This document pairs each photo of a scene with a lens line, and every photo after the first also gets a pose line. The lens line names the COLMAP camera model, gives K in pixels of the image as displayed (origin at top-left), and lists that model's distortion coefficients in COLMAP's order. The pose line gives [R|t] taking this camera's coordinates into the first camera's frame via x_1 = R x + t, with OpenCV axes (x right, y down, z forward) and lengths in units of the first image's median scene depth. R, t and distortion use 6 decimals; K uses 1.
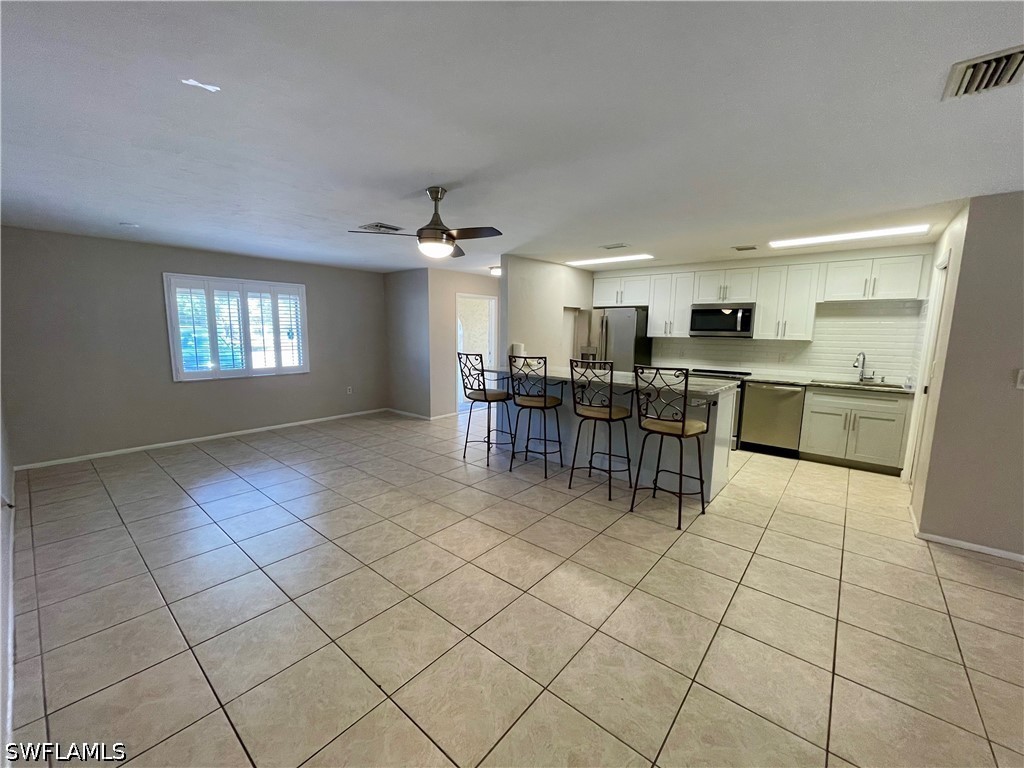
lens RADIAL K [[412.6, 0, 502.1], [0, 412.6, 386.4], [0, 0, 1]] dist [0.000090, 0.000298]
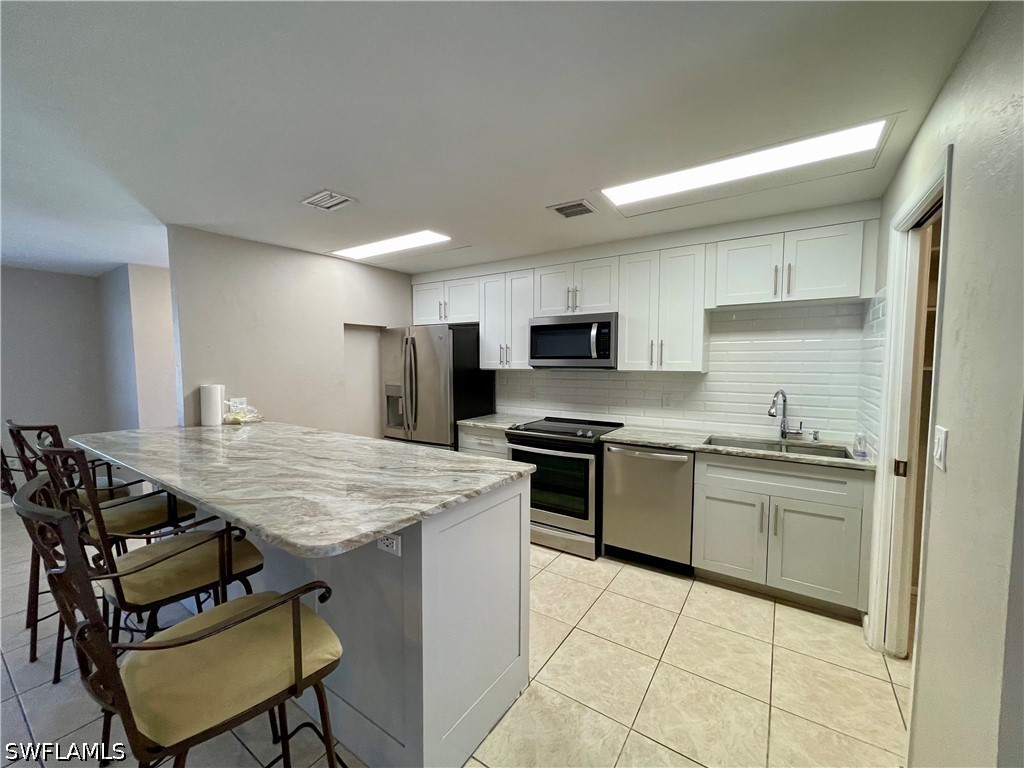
lens RADIAL K [[412.6, 0, 503.8], [0, 412.6, 385.9], [0, 0, 1]] dist [0.000090, 0.000298]
pose [[0.993693, -0.020310, 0.110277, 0.431157], [0.028713, 0.996759, -0.075149, -0.058743], [-0.108393, 0.077842, 0.991056, 0.475726]]
